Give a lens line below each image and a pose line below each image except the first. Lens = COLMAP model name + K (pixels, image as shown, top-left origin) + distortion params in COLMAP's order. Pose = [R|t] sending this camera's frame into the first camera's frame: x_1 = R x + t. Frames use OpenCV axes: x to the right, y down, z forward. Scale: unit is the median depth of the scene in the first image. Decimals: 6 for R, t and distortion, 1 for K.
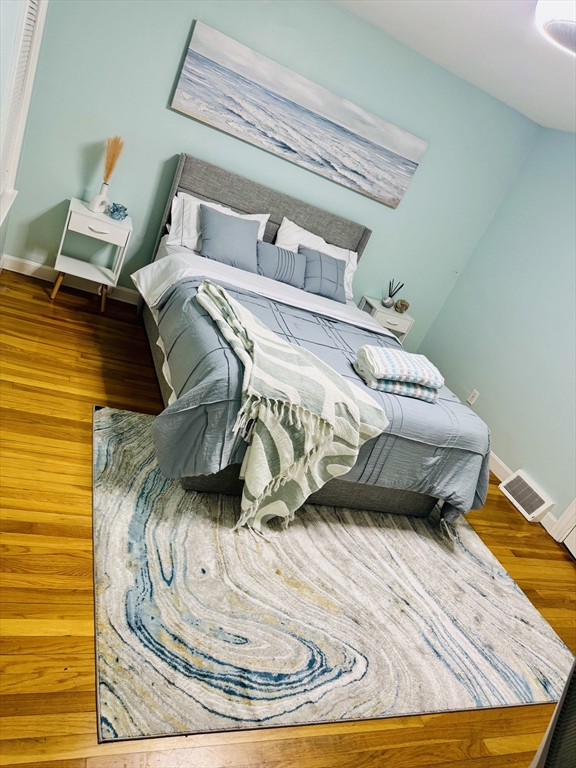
lens RADIAL K [[541.2, 0, 290.7], [0, 541.2, 384.7], [0, 0, 1]] dist [0.048772, -0.069985]
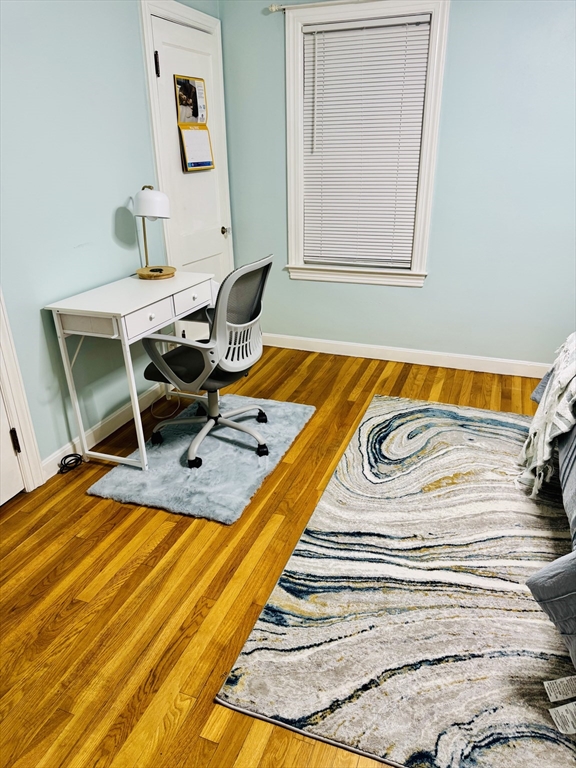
lens RADIAL K [[536.3, 0, 283.2], [0, 536.3, 386.1], [0, 0, 1]] dist [0.061161, -0.090336]
pose [[-0.589340, -0.058859, -0.805738, 1.028870], [-0.536964, 0.773705, 0.336231, 0.026916], [0.603613, 0.630806, -0.487580, 1.081519]]
